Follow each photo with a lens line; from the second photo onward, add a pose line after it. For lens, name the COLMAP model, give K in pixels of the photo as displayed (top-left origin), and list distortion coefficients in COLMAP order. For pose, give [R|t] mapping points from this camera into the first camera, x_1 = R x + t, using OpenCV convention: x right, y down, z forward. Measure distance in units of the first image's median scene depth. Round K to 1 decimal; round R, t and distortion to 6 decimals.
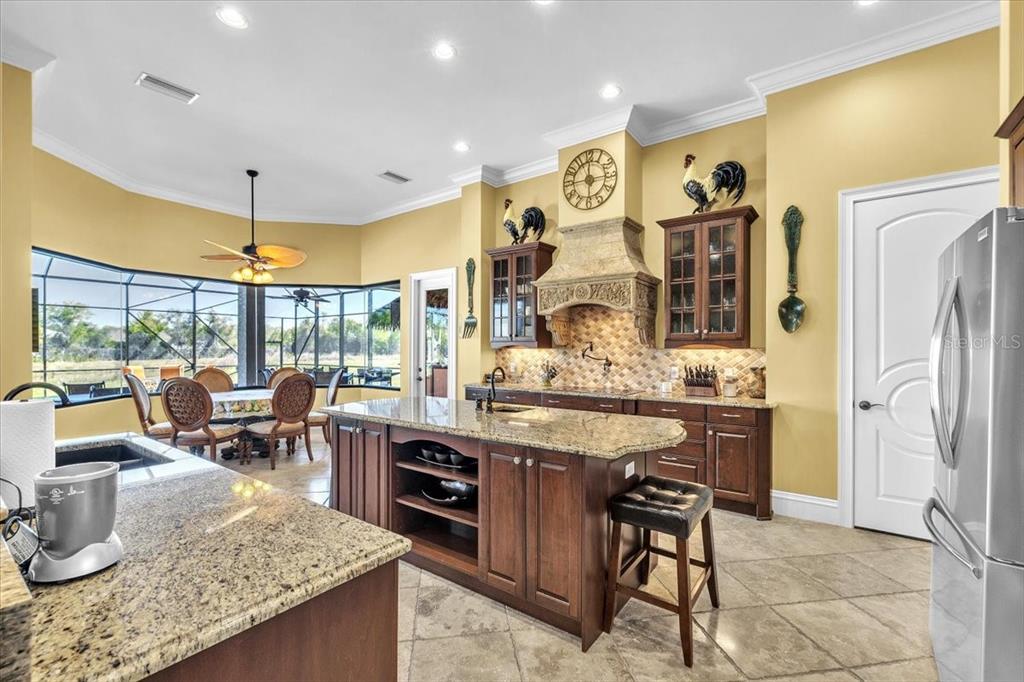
lens RADIAL K [[425.8, 0, 524.5], [0, 425.8, 344.9], [0, 0, 1]] dist [-0.000239, -0.000021]
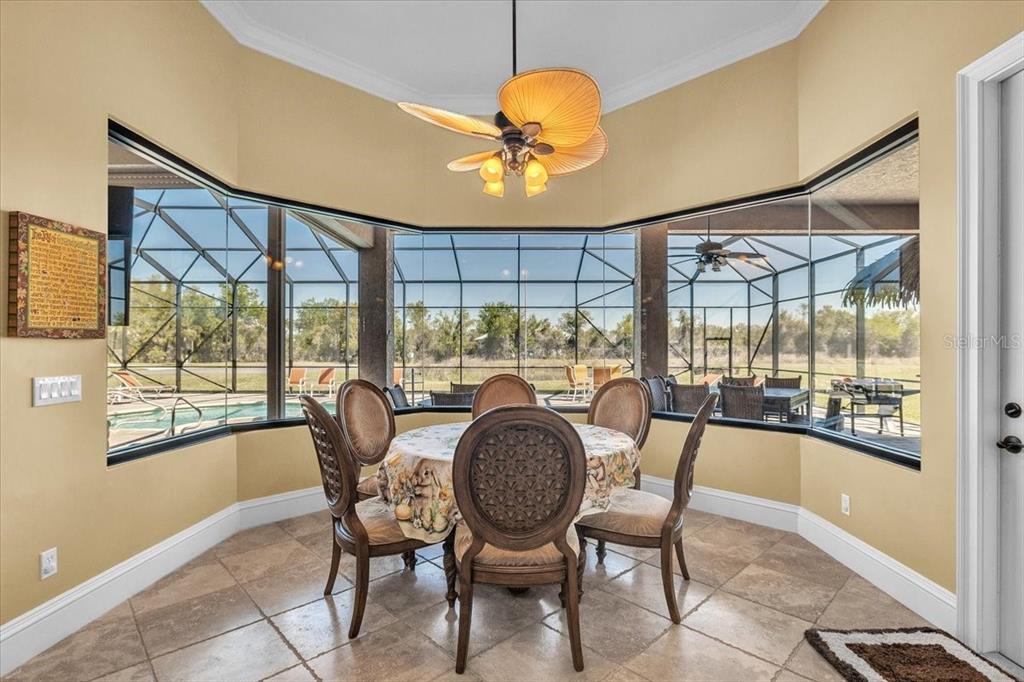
lens RADIAL K [[478.1, 0, 512.4], [0, 478.1, 347.0], [0, 0, 1]] dist [-0.001270, -0.000182]
pose [[0.544381, -0.001328, -0.838837, -0.076051], [0.005228, 0.999985, 0.001809, 0.007069], [0.838822, -0.005370, 0.544380, 0.264938]]
